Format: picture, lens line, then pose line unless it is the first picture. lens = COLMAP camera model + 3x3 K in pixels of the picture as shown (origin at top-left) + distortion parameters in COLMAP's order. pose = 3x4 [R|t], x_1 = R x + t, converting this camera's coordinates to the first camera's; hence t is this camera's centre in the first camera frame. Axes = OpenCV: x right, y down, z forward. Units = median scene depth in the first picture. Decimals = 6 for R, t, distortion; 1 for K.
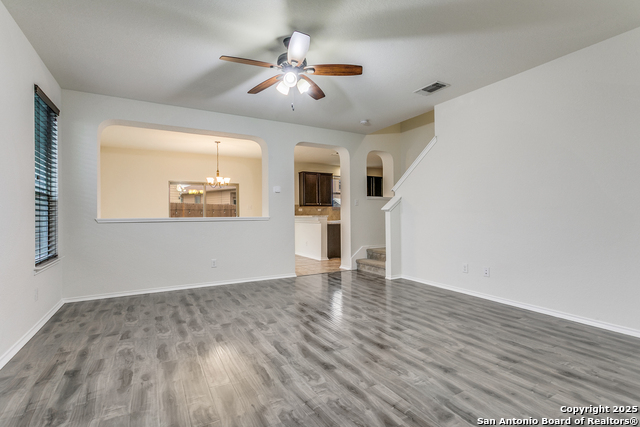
lens RADIAL K [[306.8, 0, 315.9], [0, 306.8, 215.1], [0, 0, 1]] dist [0.002547, 0.000459]
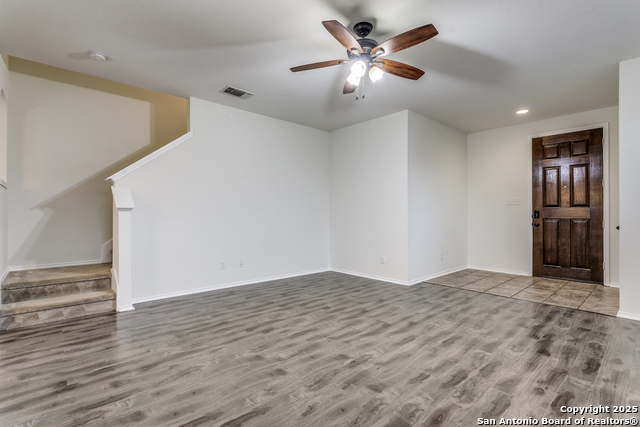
lens RADIAL K [[306.8, 0, 315.9], [0, 306.8, 215.1], [0, 0, 1]] dist [0.002547, 0.000459]
pose [[-0.230194, 0.006350, 0.973124, -0.979782], [0.004809, 0.999974, -0.005388, 0.005931], [-0.973133, 0.003440, -0.230218, 1.405731]]
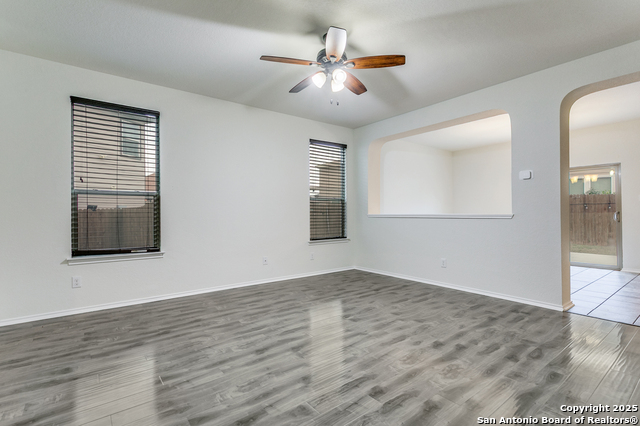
lens RADIAL K [[304.2, 0, 317.4], [0, 304.2, 211.7], [0, 0, 1]] dist [0.000878, 0.000155]
pose [[0.155656, 0.003103, -0.987806, 0.920416], [0.002452, 0.999991, 0.003528, -0.006555], [0.987808, -0.002971, 0.155647, 0.830817]]
